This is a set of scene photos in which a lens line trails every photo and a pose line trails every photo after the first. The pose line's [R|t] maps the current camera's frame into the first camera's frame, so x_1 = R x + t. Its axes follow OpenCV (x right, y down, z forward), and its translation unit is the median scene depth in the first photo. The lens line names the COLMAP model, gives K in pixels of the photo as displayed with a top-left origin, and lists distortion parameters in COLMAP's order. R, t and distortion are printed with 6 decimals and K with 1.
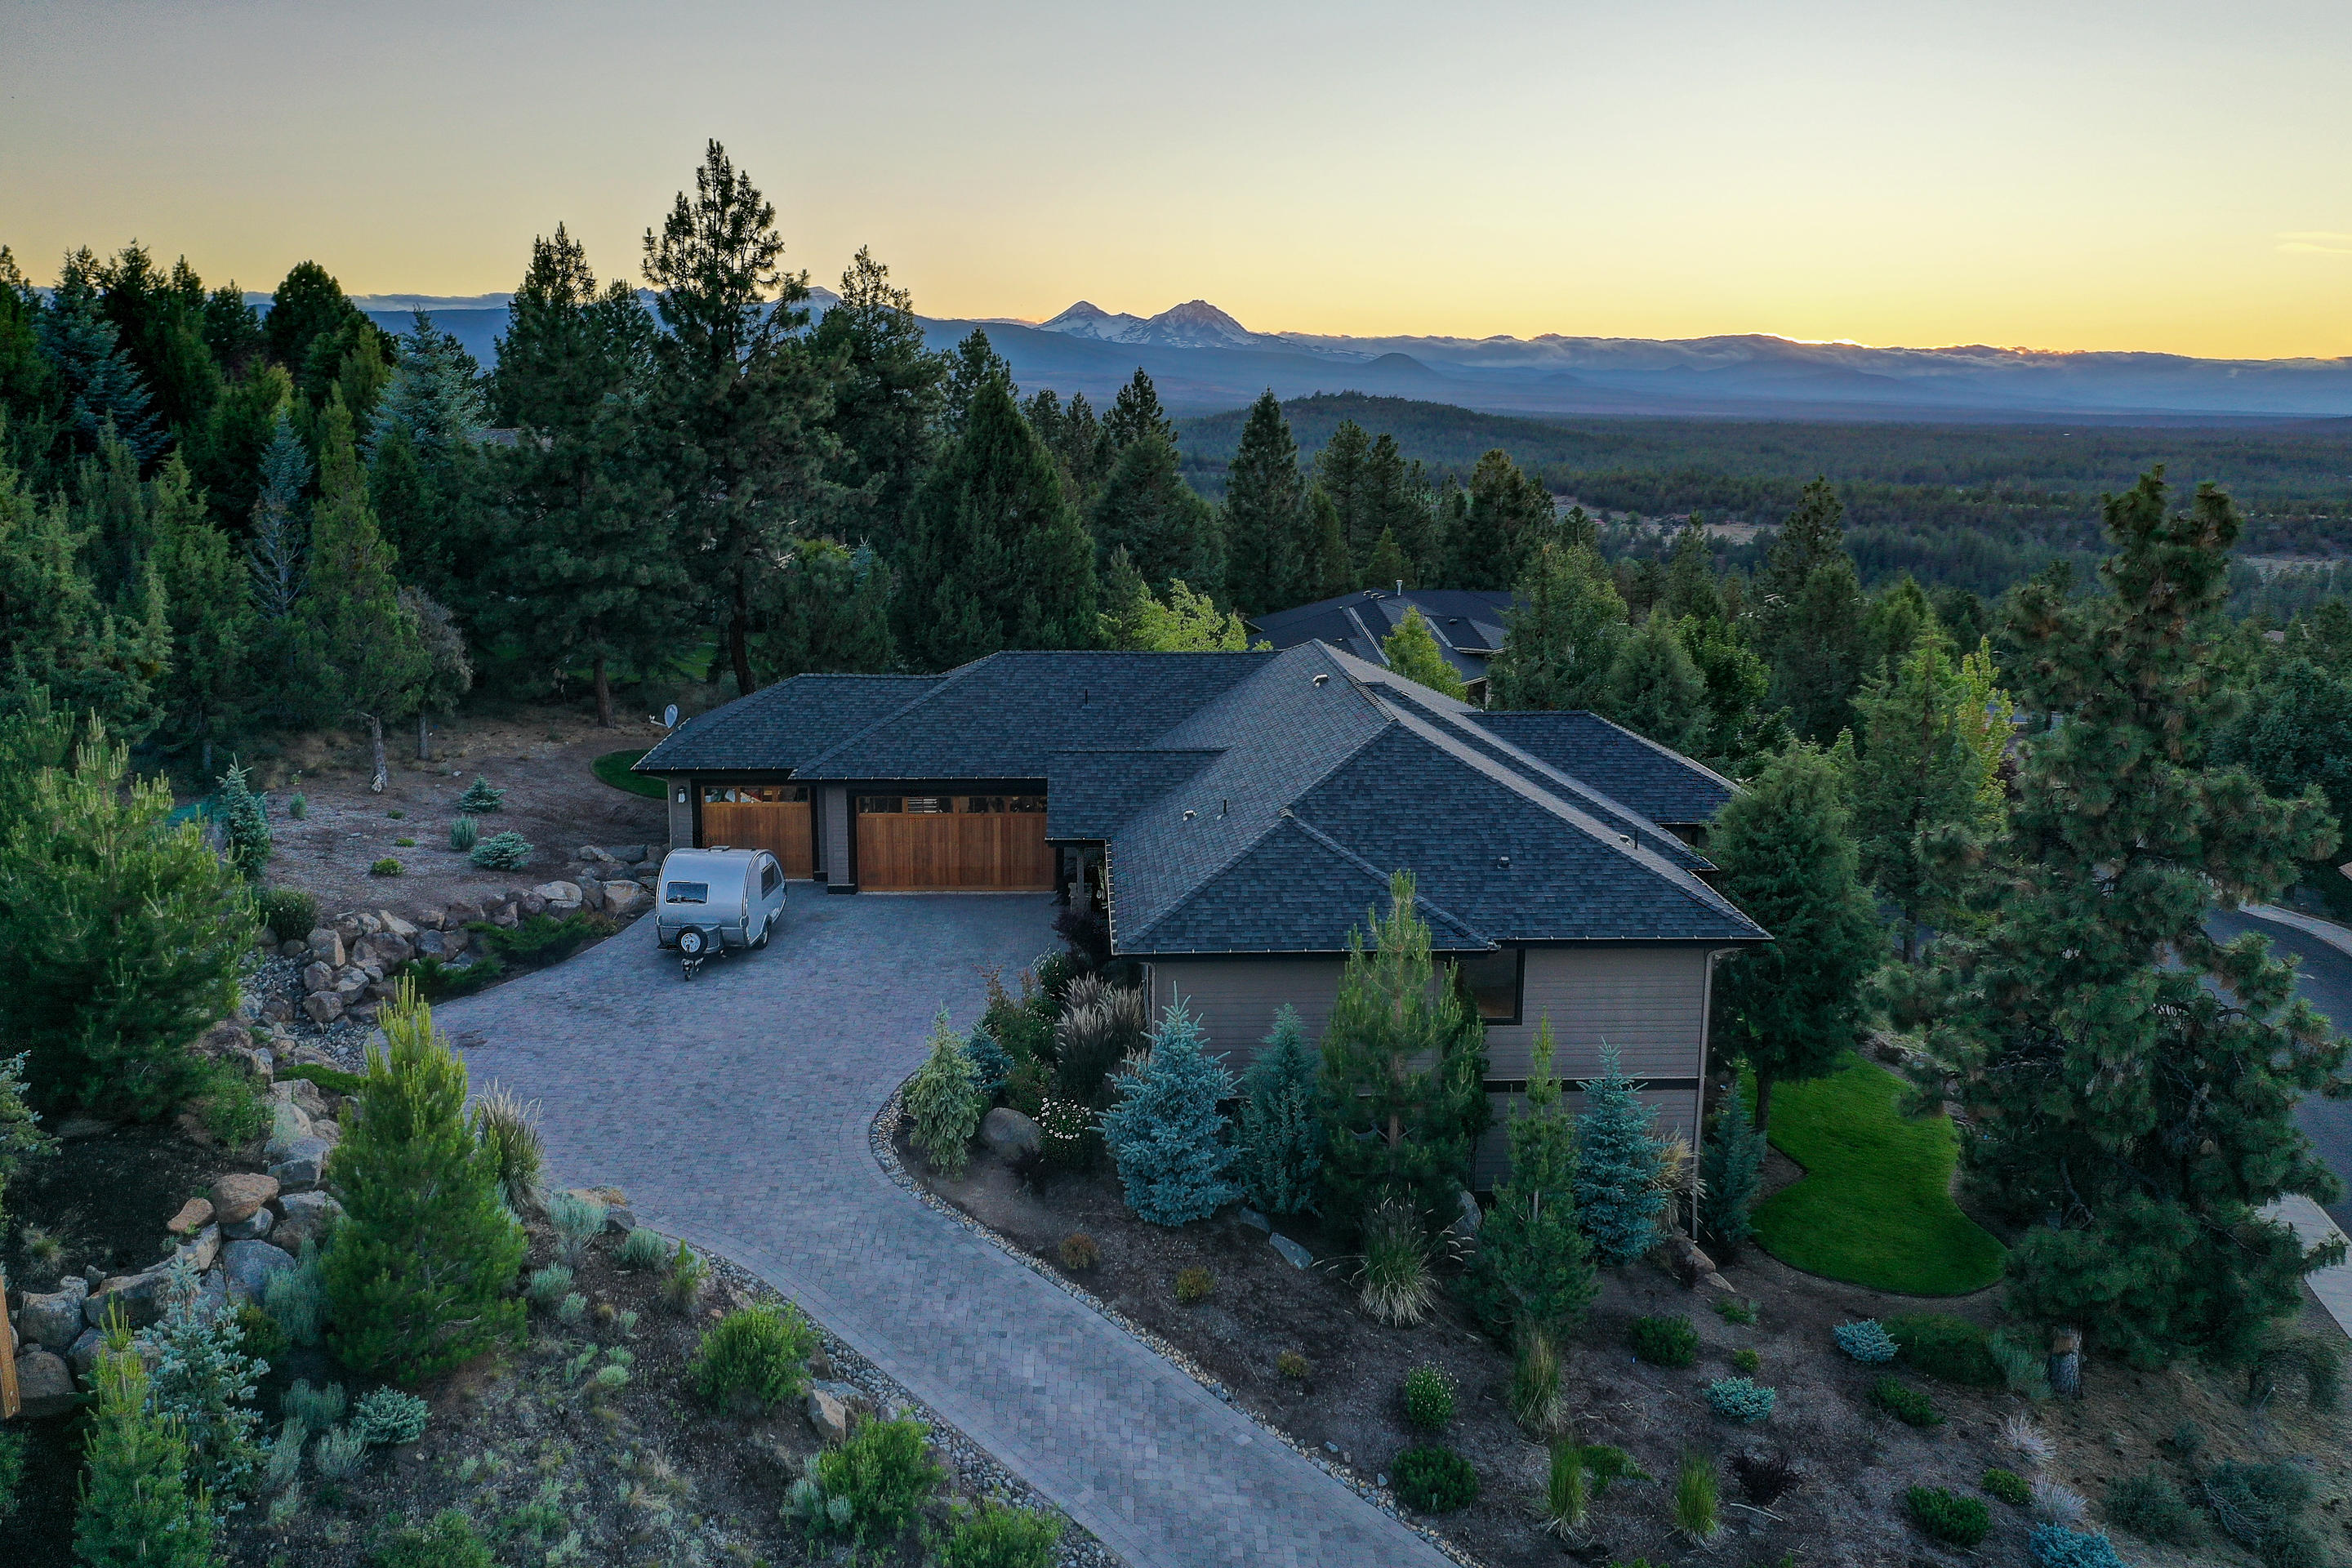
lens RADIAL K [[1919.1, 0, 1176.0], [0, 1919.1, 784.0], [0, 0, 1]] dist [-0.012363, -0.003532]
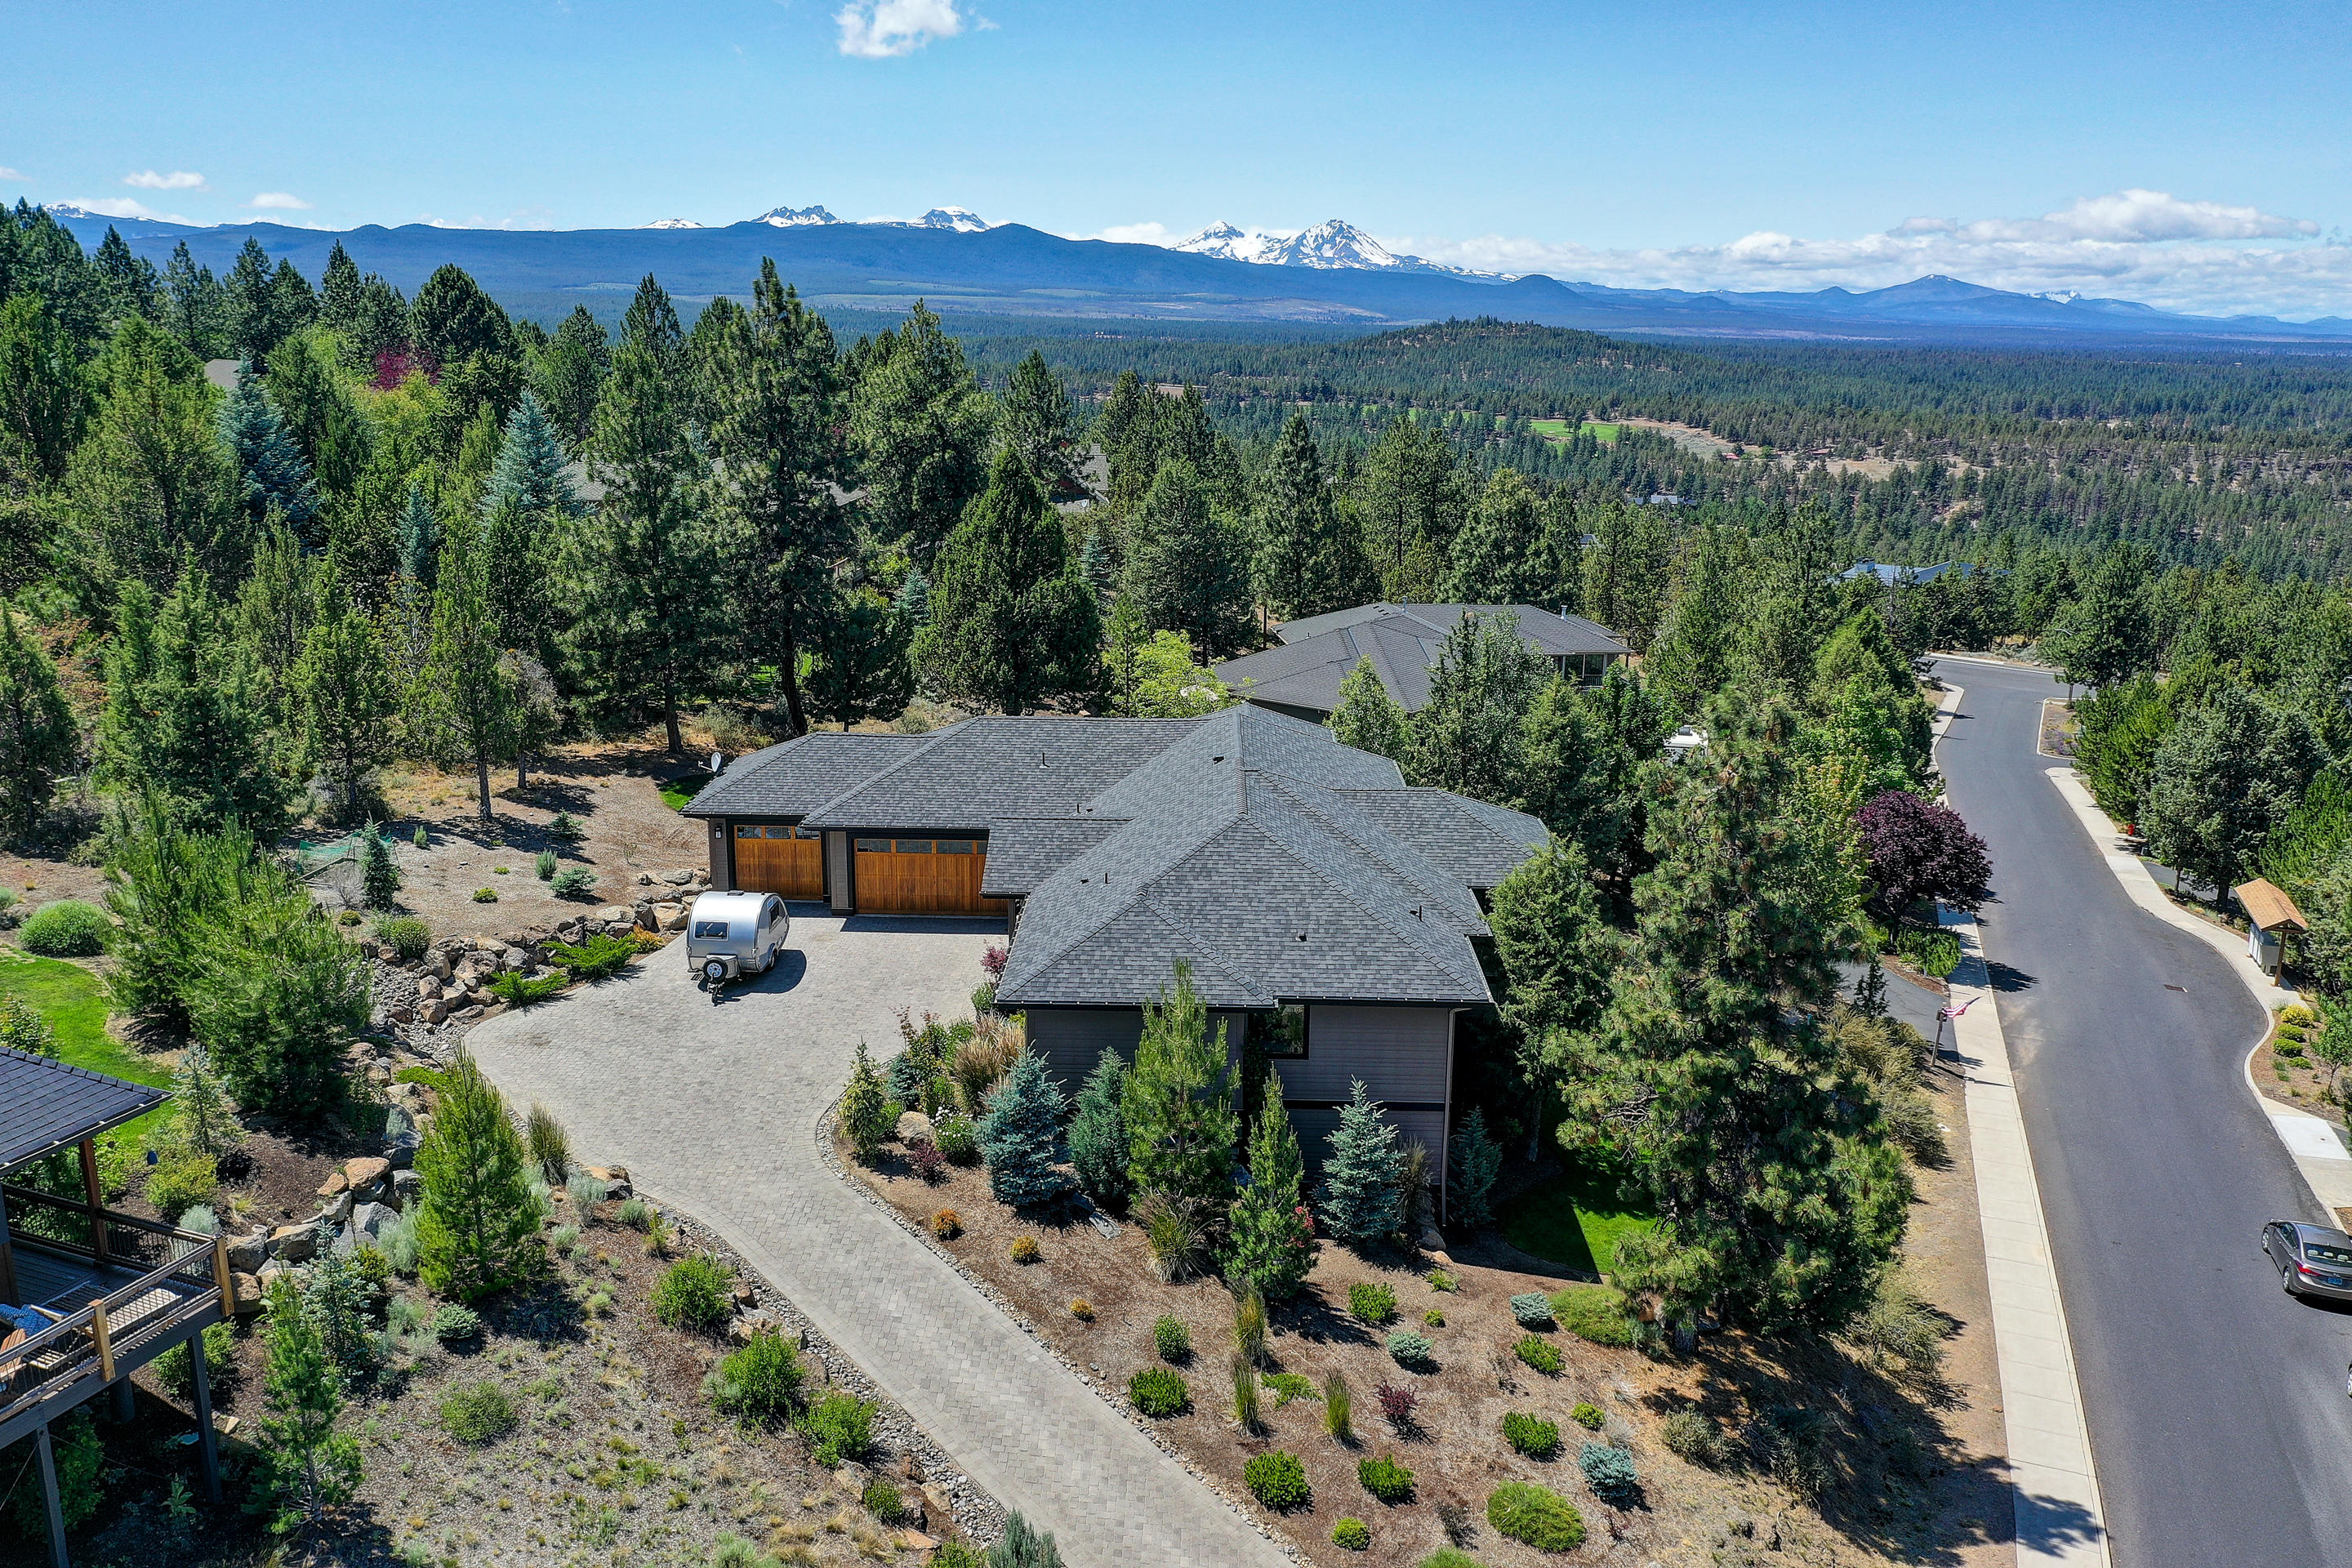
lens RADIAL K [[1919.1, 0, 1176.0], [0, 1919.1, 784.0], [0, 0, 1]] dist [-0.012363, -0.003532]
pose [[0.997574, 0.020833, -0.066428, 0.166251], [-0.018161, 0.999011, 0.040585, -0.111528], [0.067208, -0.039280, 0.996965, -0.306506]]
